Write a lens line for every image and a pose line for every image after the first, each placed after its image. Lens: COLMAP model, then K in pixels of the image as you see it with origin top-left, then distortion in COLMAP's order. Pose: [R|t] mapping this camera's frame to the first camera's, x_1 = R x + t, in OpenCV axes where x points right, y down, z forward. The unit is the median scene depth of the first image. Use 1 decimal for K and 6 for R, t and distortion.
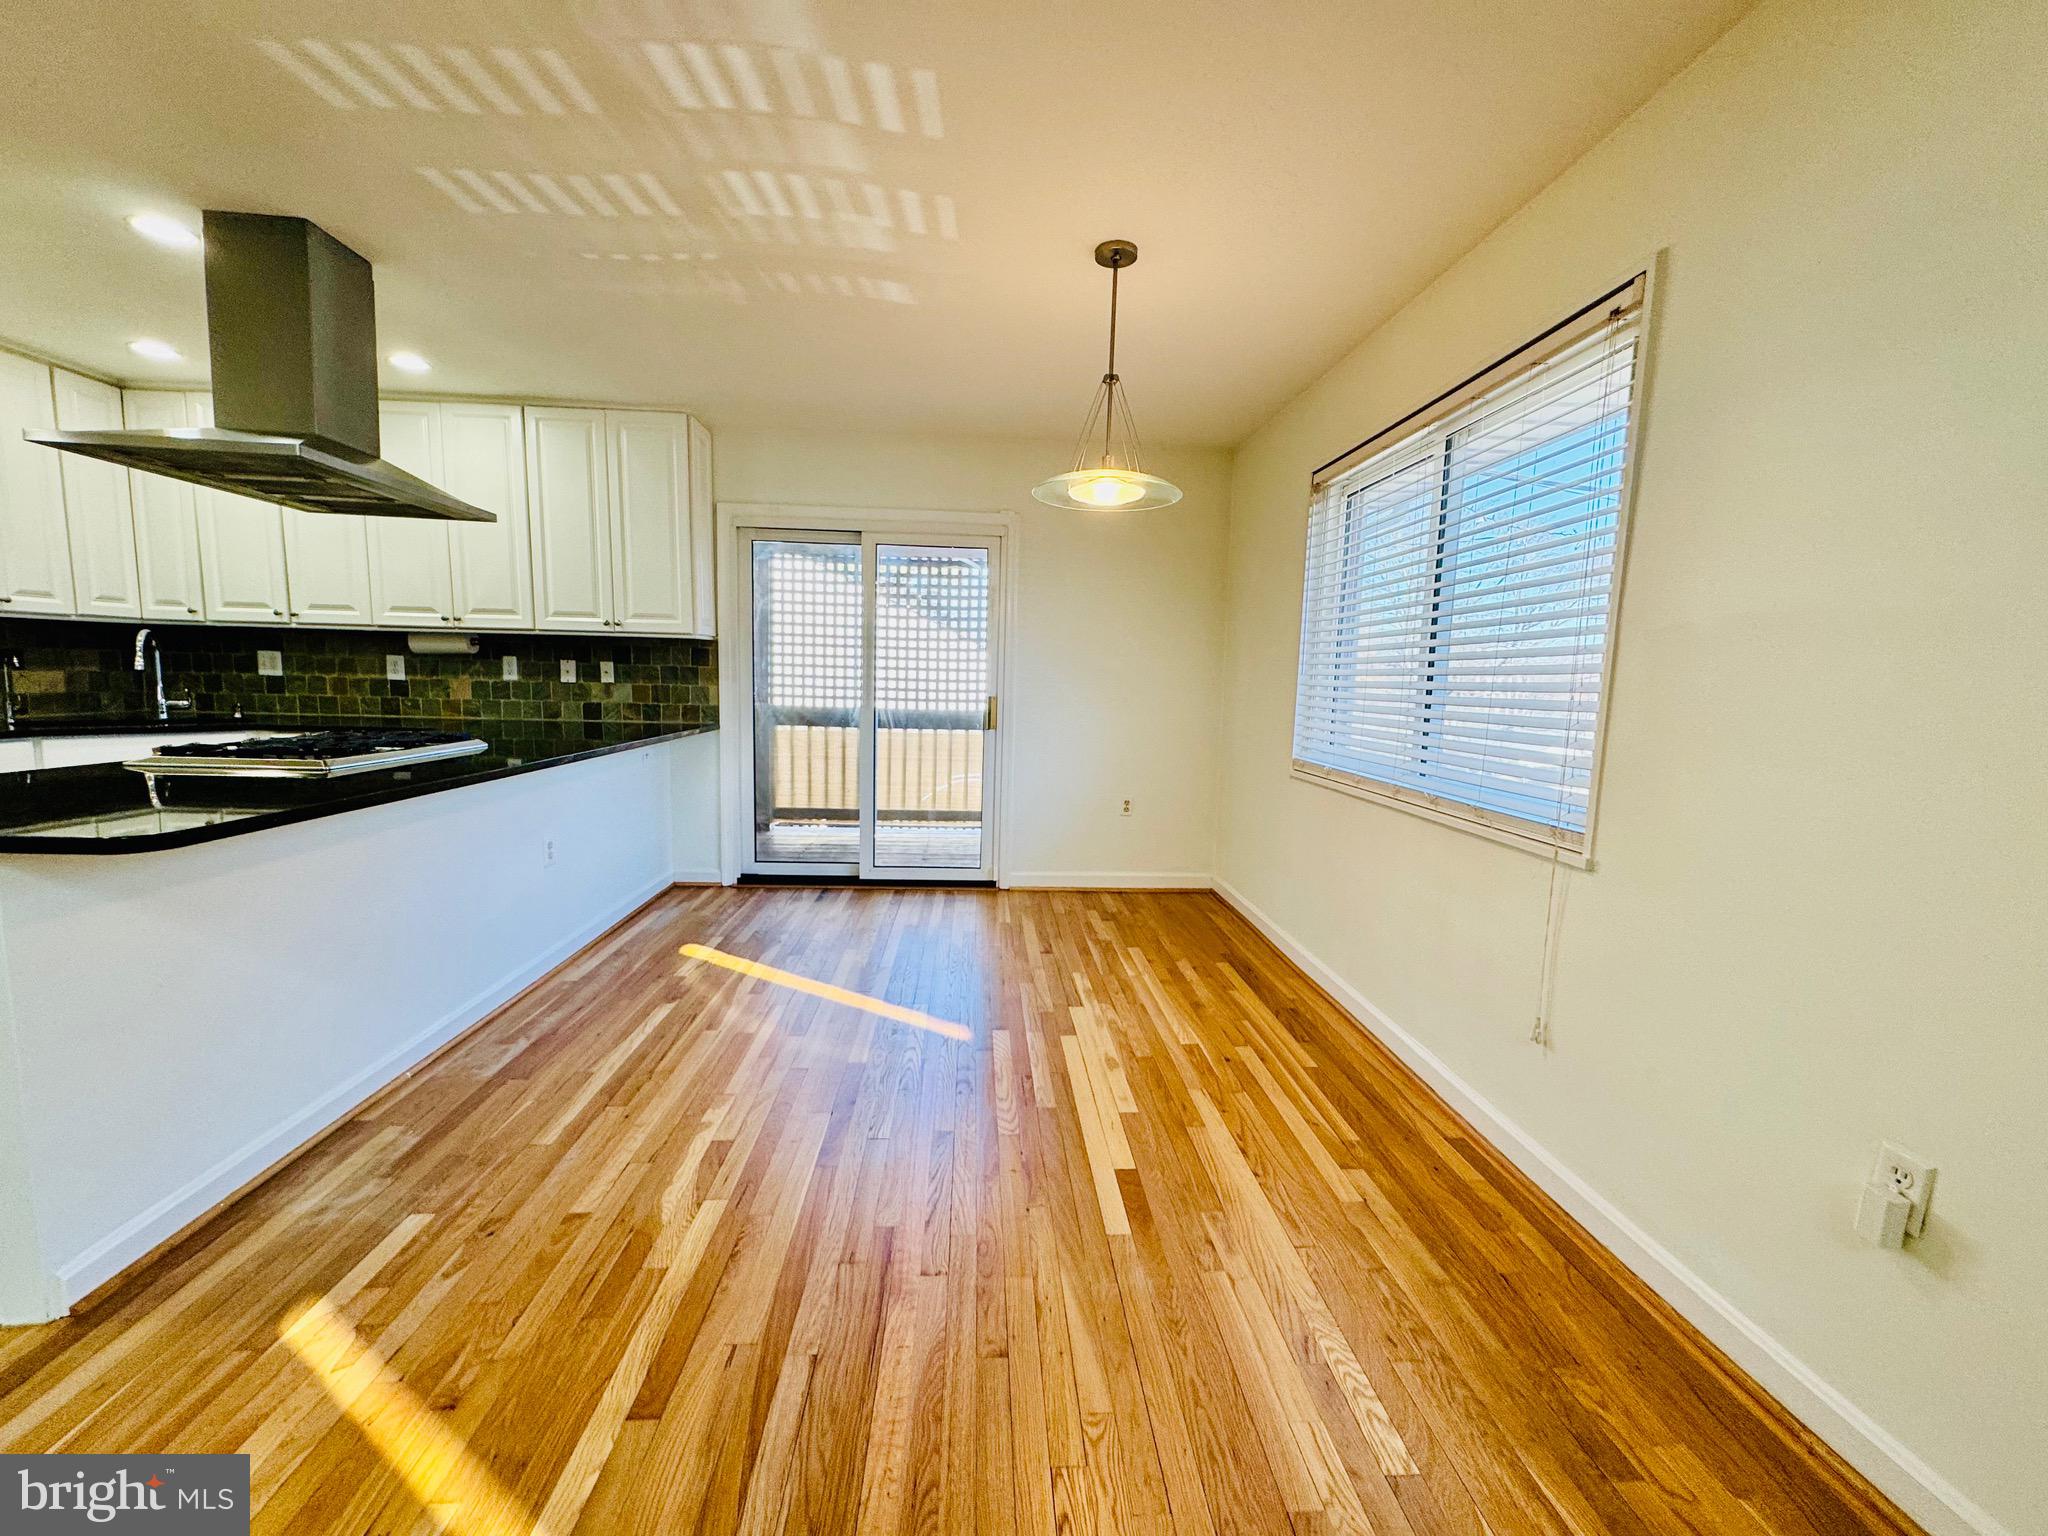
lens RADIAL K [[809.2, 0, 1027.2], [0, 809.2, 771.0], [0, 0, 1]] dist [-0.000166, 0.000333]
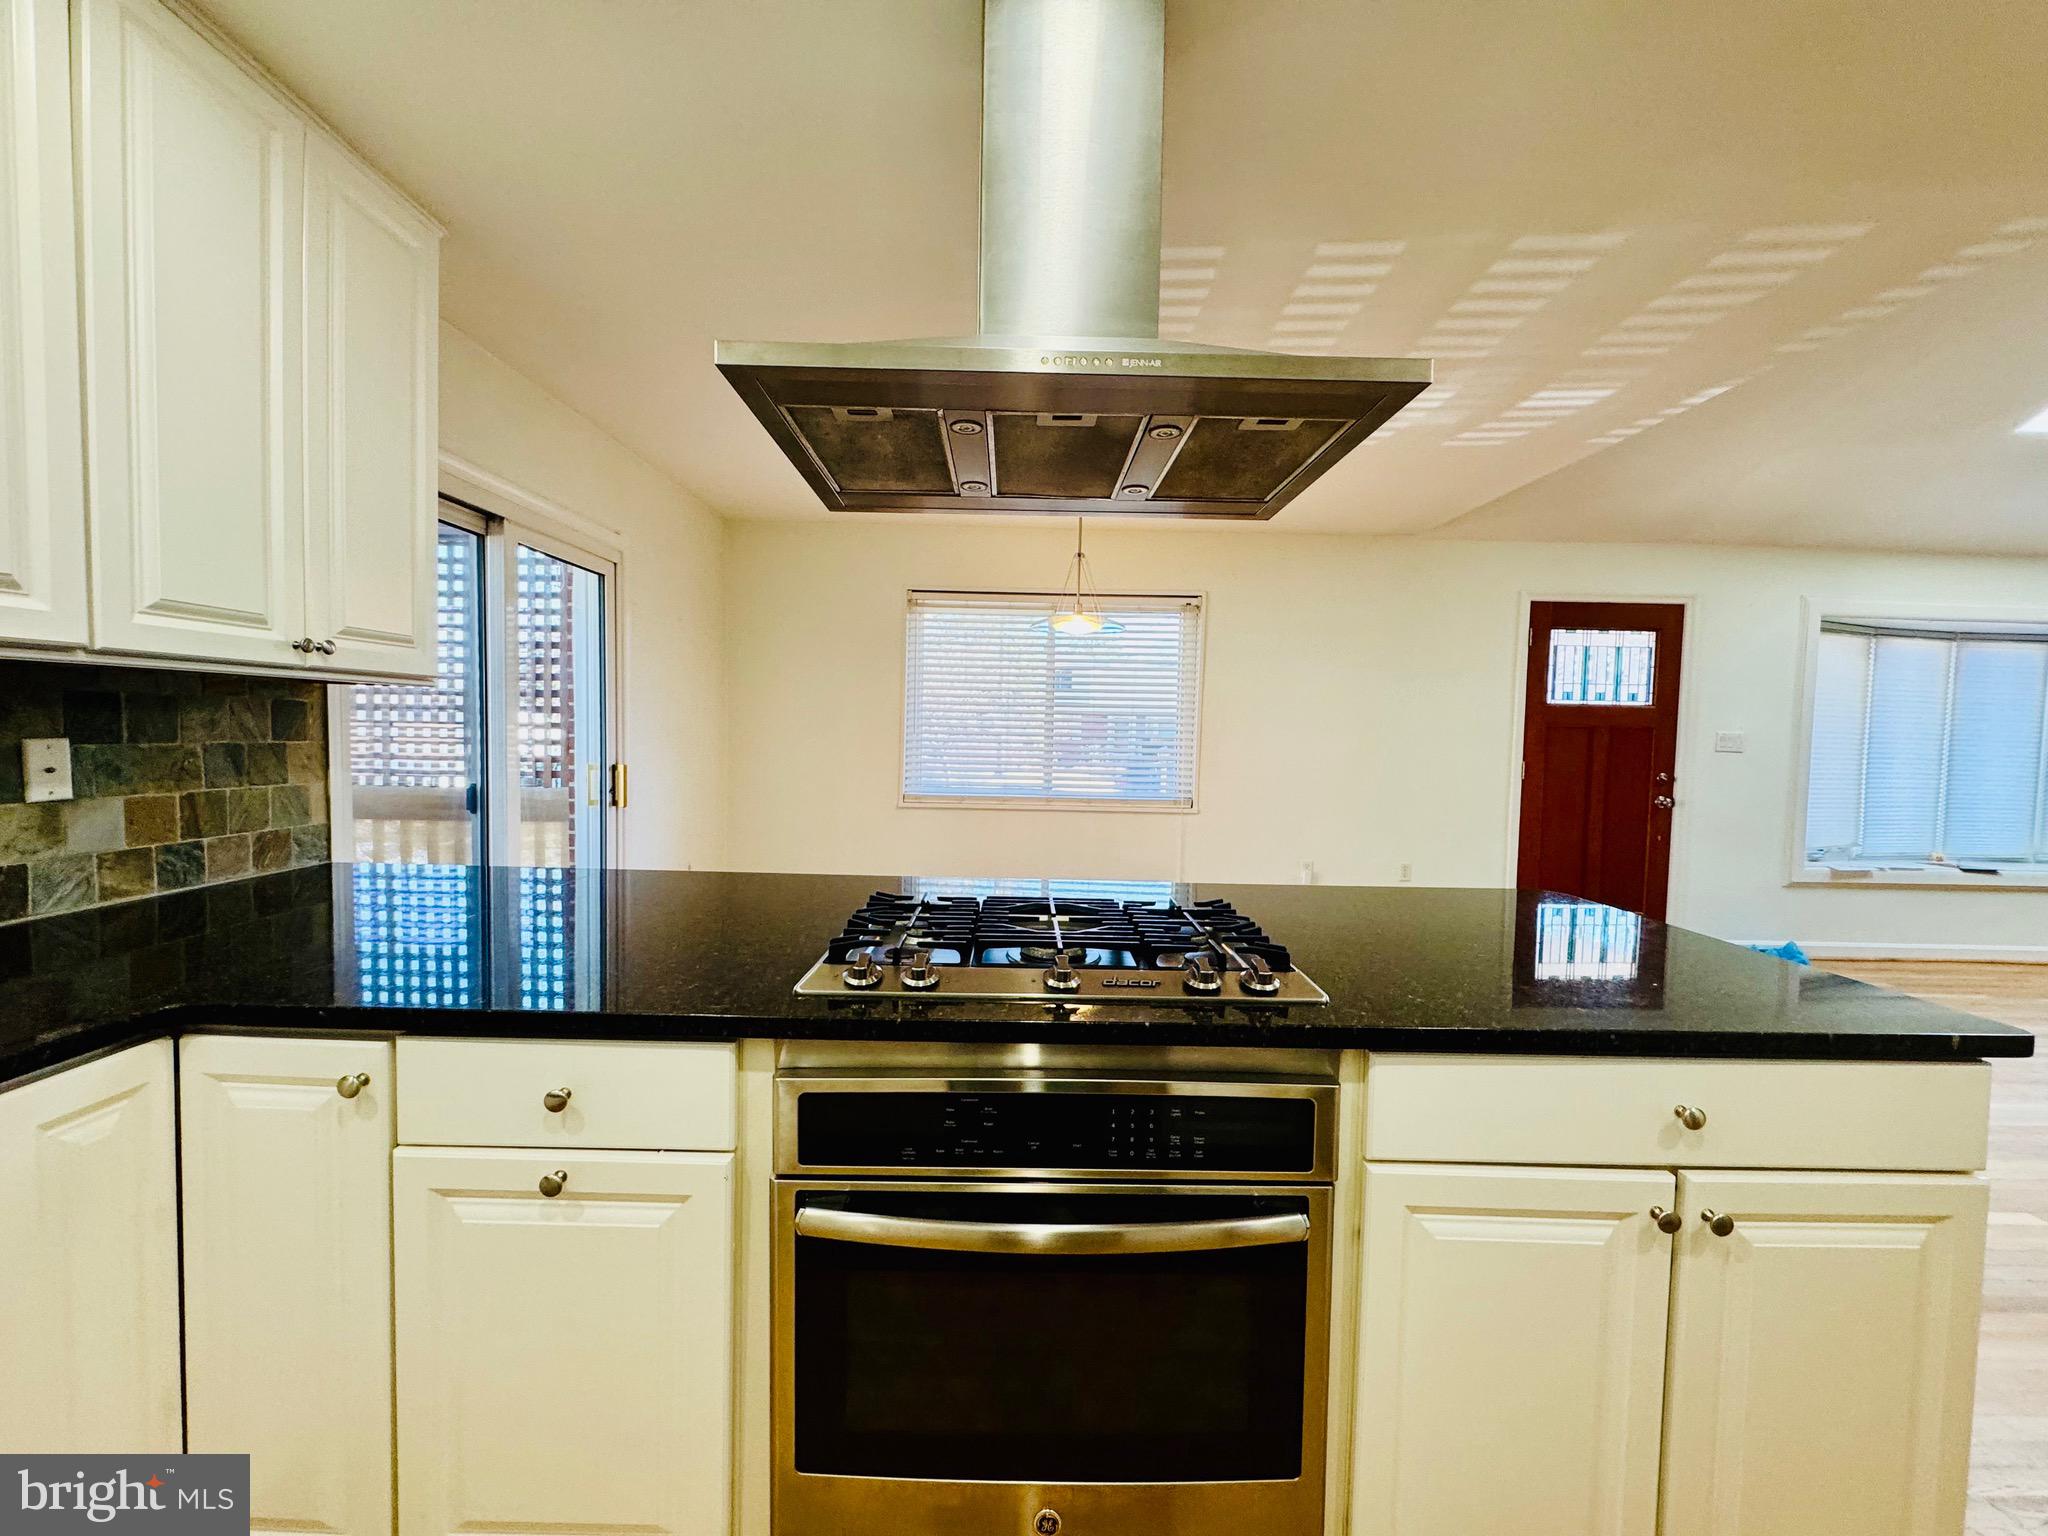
lens RADIAL K [[809.2, 0, 1027.2], [0, 809.2, 771.0], [0, 0, 1]] dist [-0.000166, 0.000333]
pose [[0.068871, -0.074332, 0.994853, -0.920904], [0.096180, 0.993070, 0.067540, -0.117035], [-0.992978, 0.091033, 0.075543, 0.636198]]
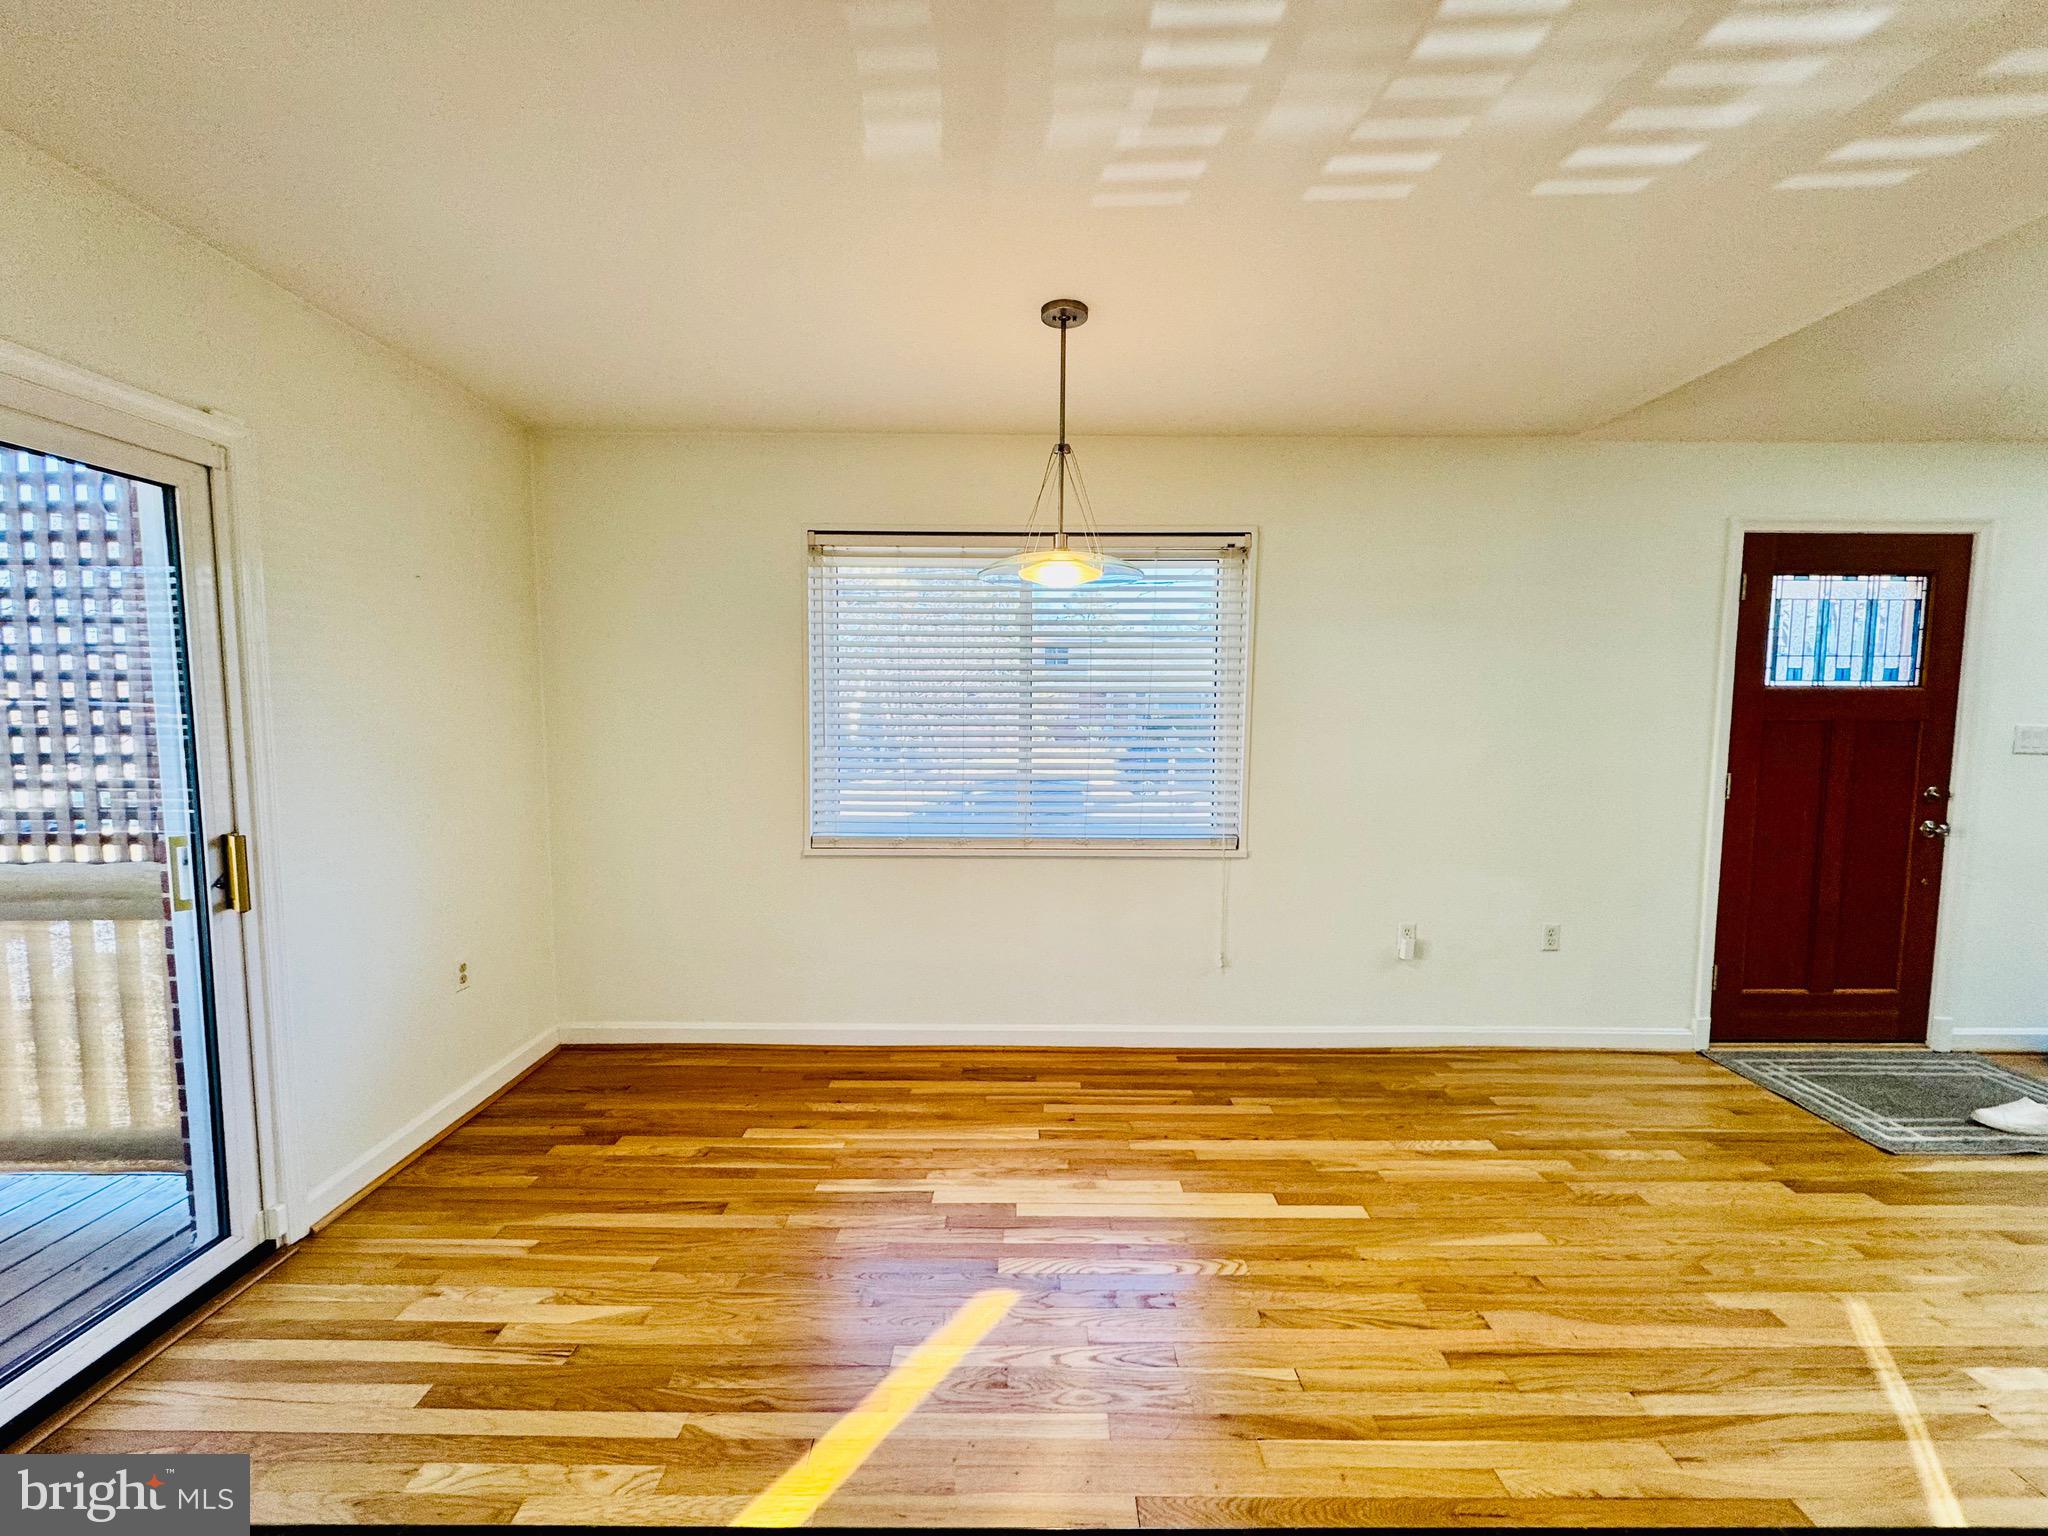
lens RADIAL K [[809.2, 0, 1027.2], [0, 809.2, 771.0], [0, 0, 1]] dist [-0.000166, 0.000333]
pose [[0.065156, -0.107022, 0.992119, -0.515836], [0.112421, 0.988690, 0.099269, -0.140973], [-0.991522, 0.105067, 0.076450, 0.628191]]
